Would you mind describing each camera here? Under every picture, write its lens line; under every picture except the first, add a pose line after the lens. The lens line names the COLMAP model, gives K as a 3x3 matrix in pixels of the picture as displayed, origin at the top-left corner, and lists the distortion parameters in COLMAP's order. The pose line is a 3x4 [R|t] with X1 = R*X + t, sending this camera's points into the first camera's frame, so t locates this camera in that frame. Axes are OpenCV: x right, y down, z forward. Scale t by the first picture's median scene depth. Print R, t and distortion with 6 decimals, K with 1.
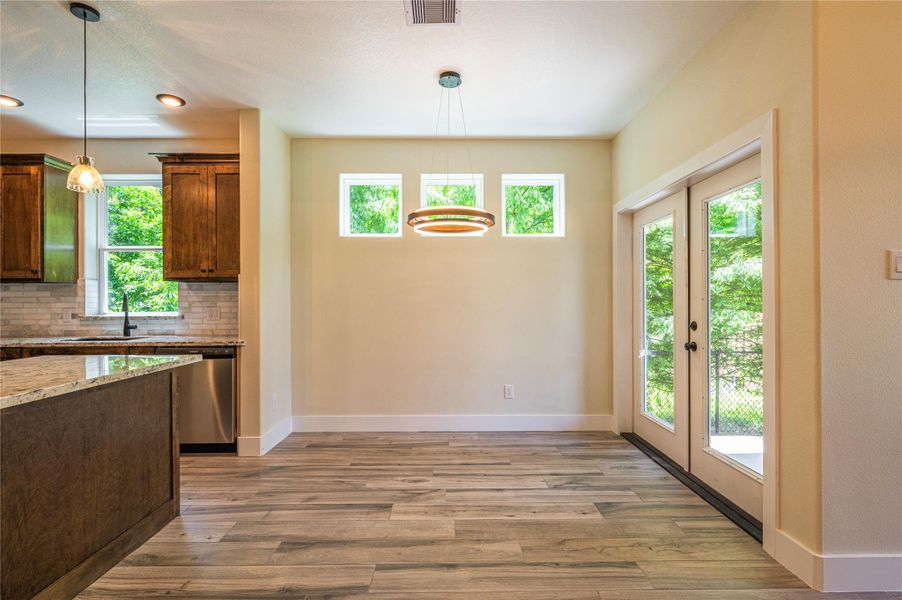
lens RADIAL K [[433.0, 0, 456.4], [0, 433.0, 300.4], [0, 0, 1]] dist [-0.003772, -0.000849]
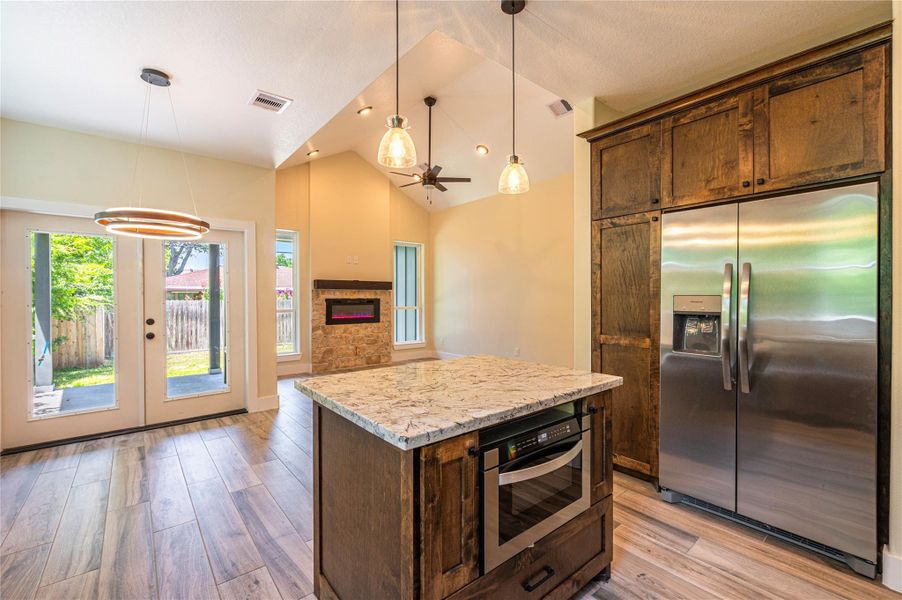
lens RADIAL K [[389.3, 0, 449.6], [0, 389.3, 297.9], [0, 0, 1]] dist [0.001754, 0.000084]
pose [[-0.622322, 0.002783, 0.782757, -0.886290], [0.008158, 0.999962, 0.002931, -0.013133], [-0.782719, 0.008210, -0.622321, 0.828411]]
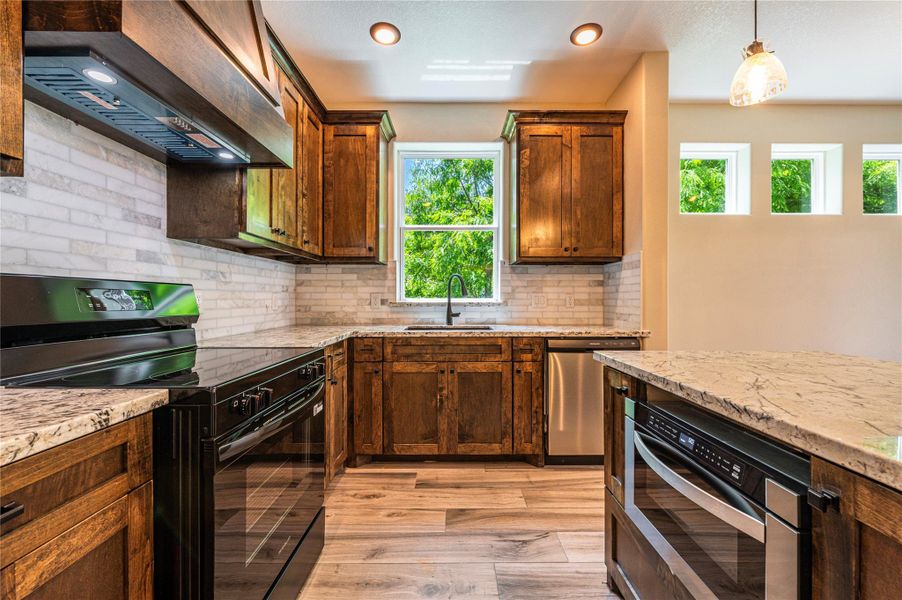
lens RADIAL K [[363.7, 0, 451.6], [0, 363.7, 298.7], [0, 0, 1]] dist [-0.002765, -0.000082]
pose [[0.999880, 0.005839, -0.014382, -0.799438], [-0.005827, 0.999983, 0.000857, 0.030773], [0.014387, -0.000773, 0.999896, 0.276271]]
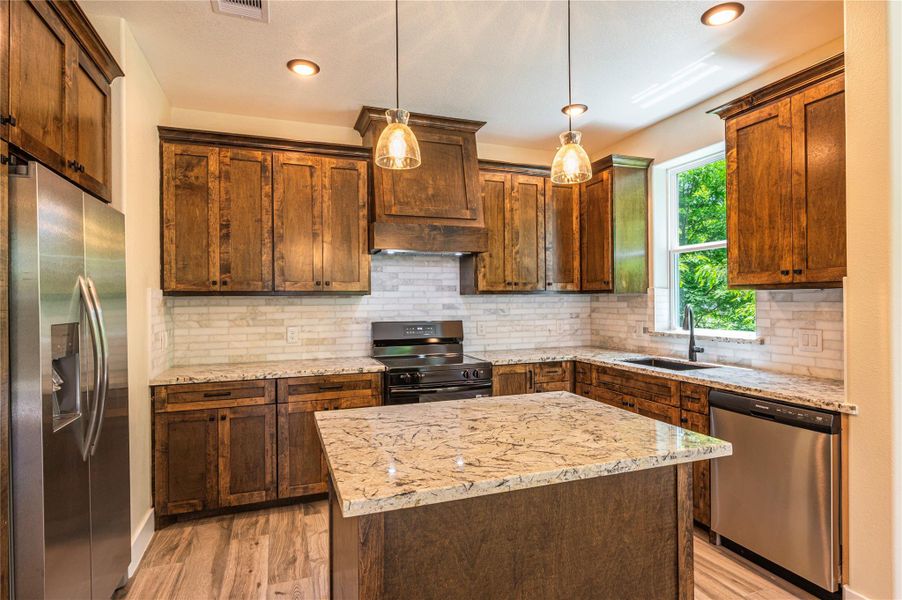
lens RADIAL K [[476.2, 0, 453.4], [0, 476.2, 298.1], [0, 0, 1]] dist [0.000200, -0.000504]
pose [[0.330905, -0.001978, -0.943662, -0.106388], [0.007630, 0.999971, 0.000579, -0.035671], [0.943633, -0.007391, 0.330911, 0.335540]]
